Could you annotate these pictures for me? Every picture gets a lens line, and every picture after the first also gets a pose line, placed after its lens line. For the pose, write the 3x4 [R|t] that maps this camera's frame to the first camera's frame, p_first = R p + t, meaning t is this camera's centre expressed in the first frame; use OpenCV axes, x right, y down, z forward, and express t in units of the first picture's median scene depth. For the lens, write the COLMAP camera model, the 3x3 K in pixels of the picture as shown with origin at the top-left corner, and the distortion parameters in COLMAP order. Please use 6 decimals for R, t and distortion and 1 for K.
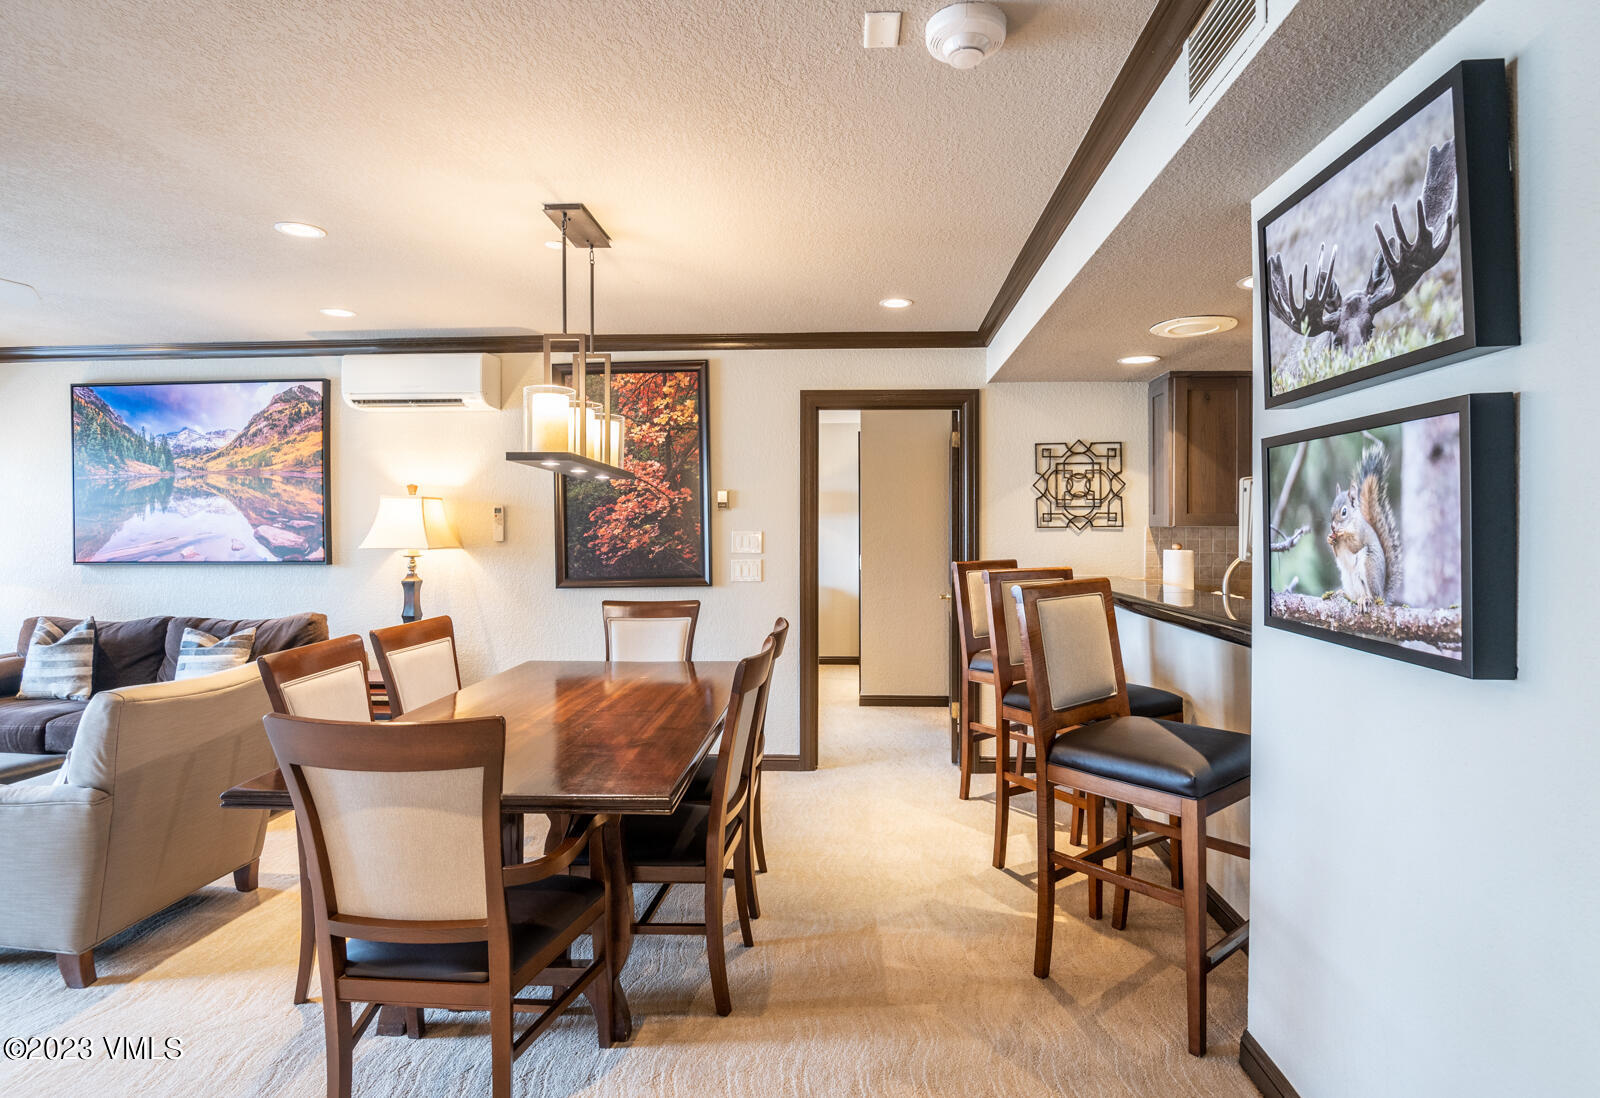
lens RADIAL K [[812.5, 0, 829.4], [0, 812.5, 530.7], [0, 0, 1]] dist [-0.013325, -0.006956]
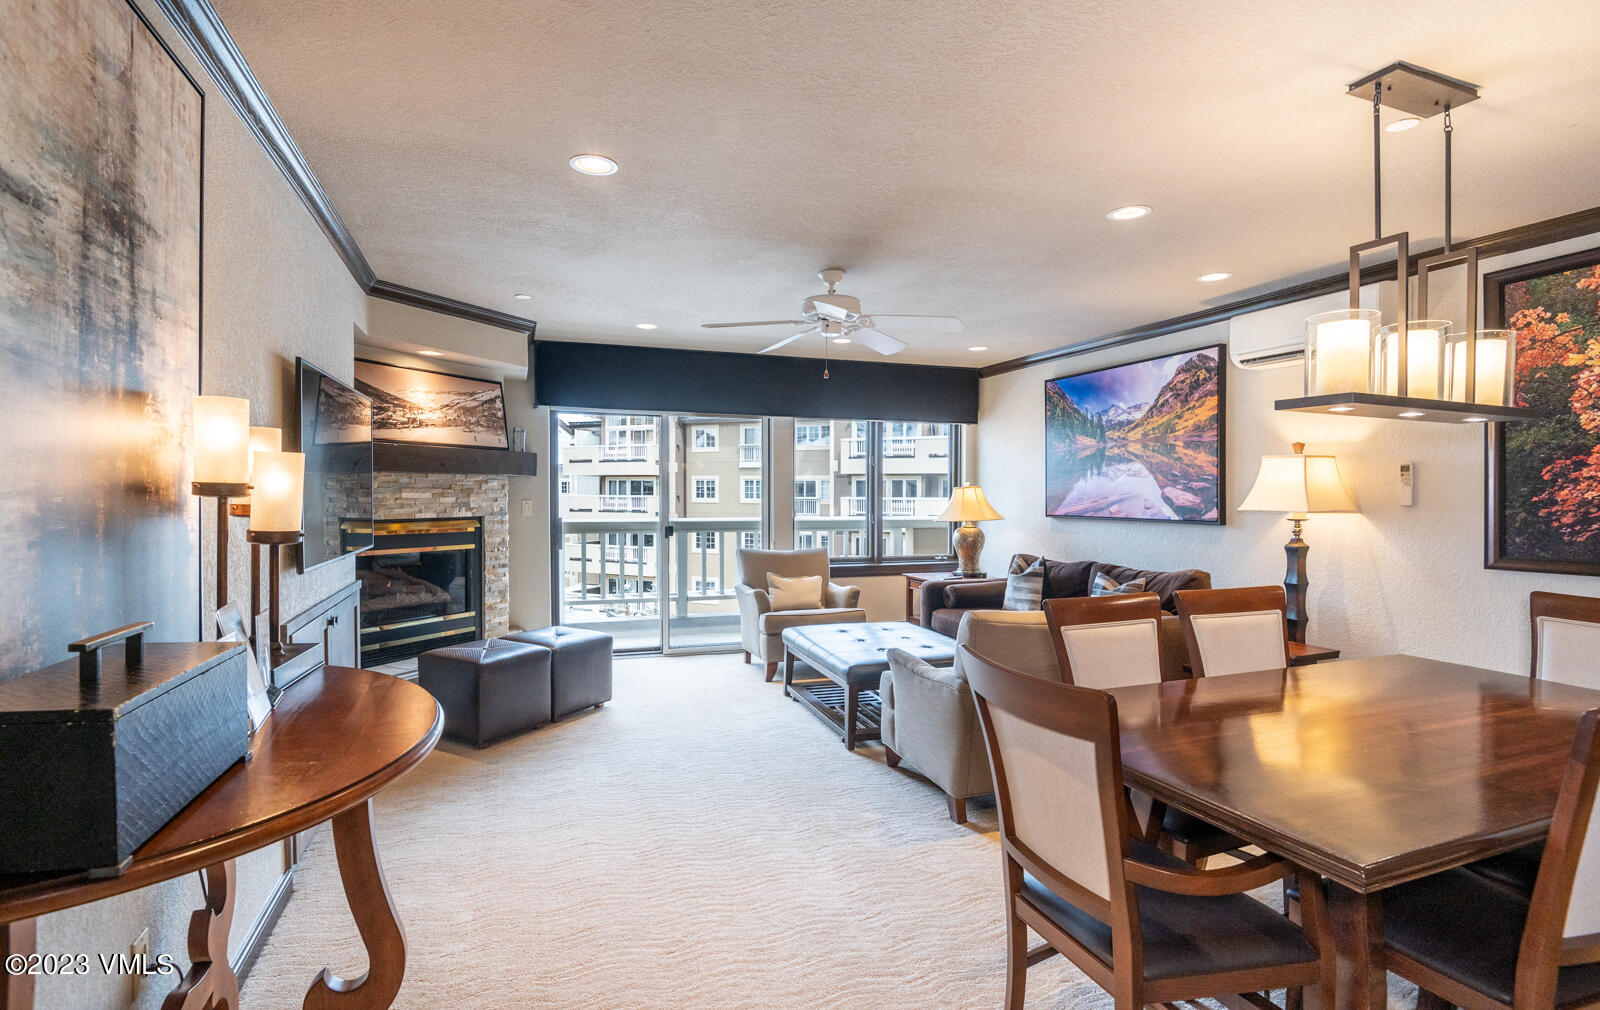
lens RADIAL K [[777.1, 0, 760.3], [0, 777.1, 506.1], [0, 0, 1]] dist [-0.014008, -0.007025]
pose [[0.346106, 0.020449, -0.937972, 0.098023], [-0.004846, 0.999788, 0.020009, 0.001093], [0.938183, -0.002380, 0.346132, 0.113308]]
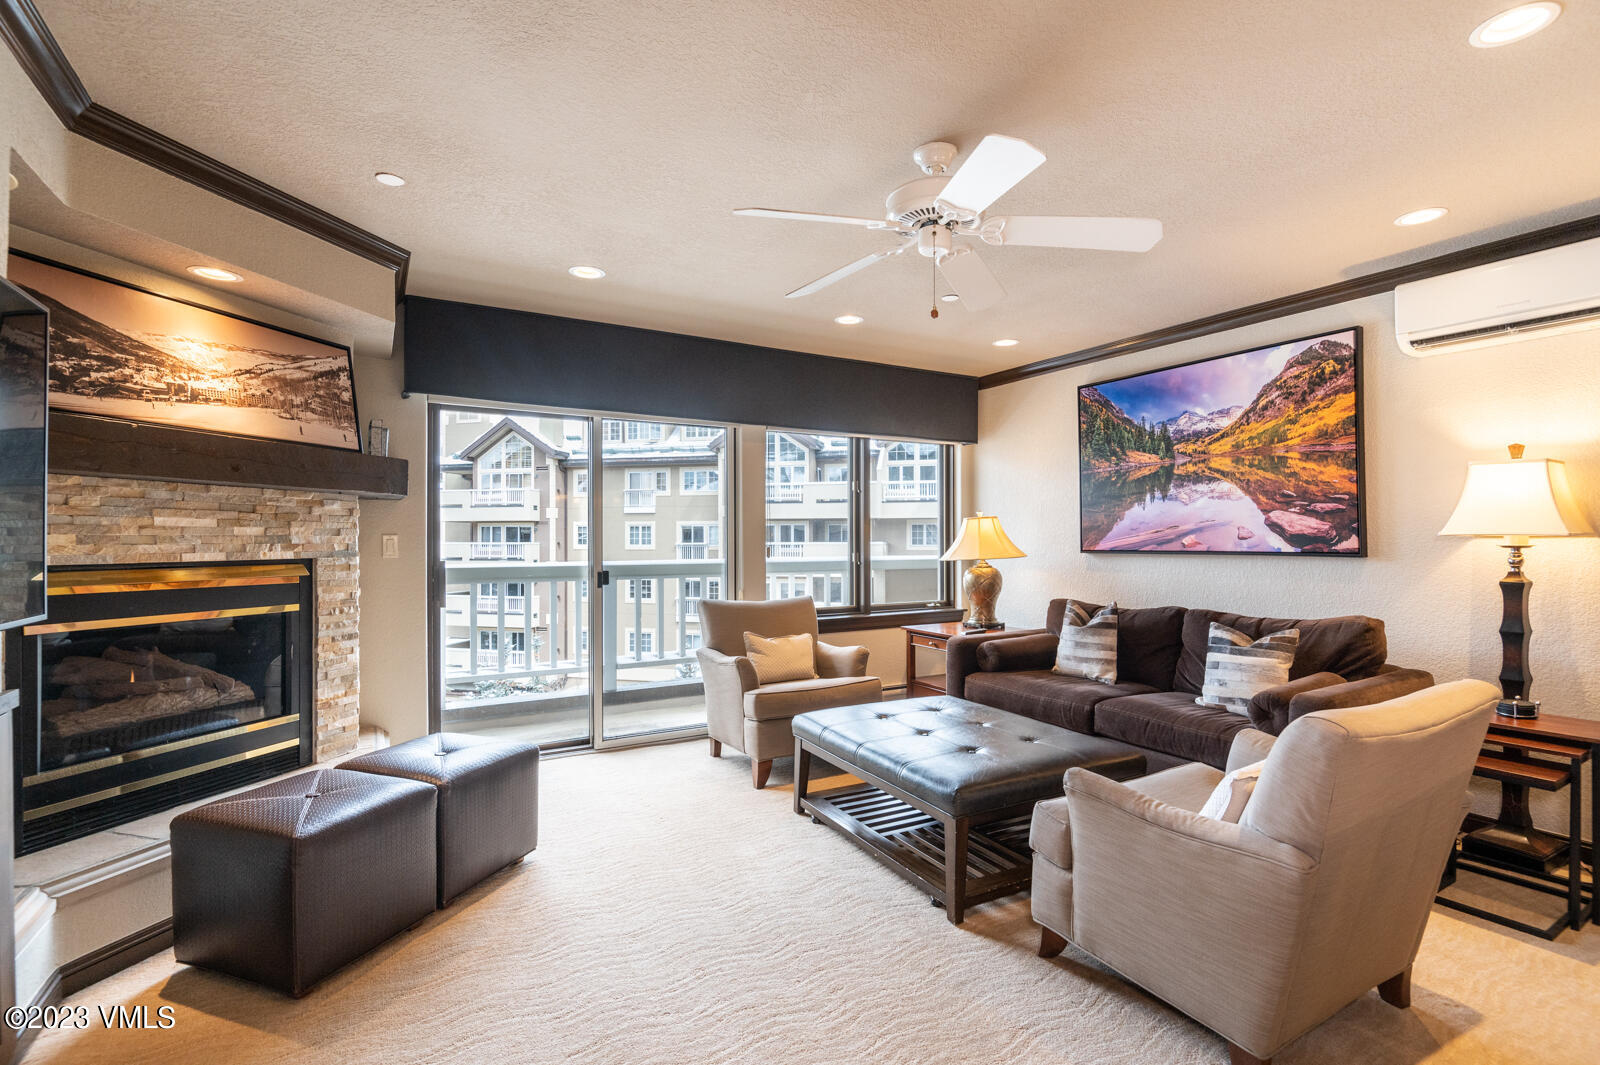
lens RADIAL K [[747.1, 0, 794.7], [0, 747.1, 530.2], [0, 0, 1]] dist [-0.013477, -0.005745]
pose [[0.534018, -0.009280, -0.845422, -0.307446], [0.000665, 0.999944, -0.010556, 0.023055], [0.845473, 0.005075, 0.533994, 0.134320]]
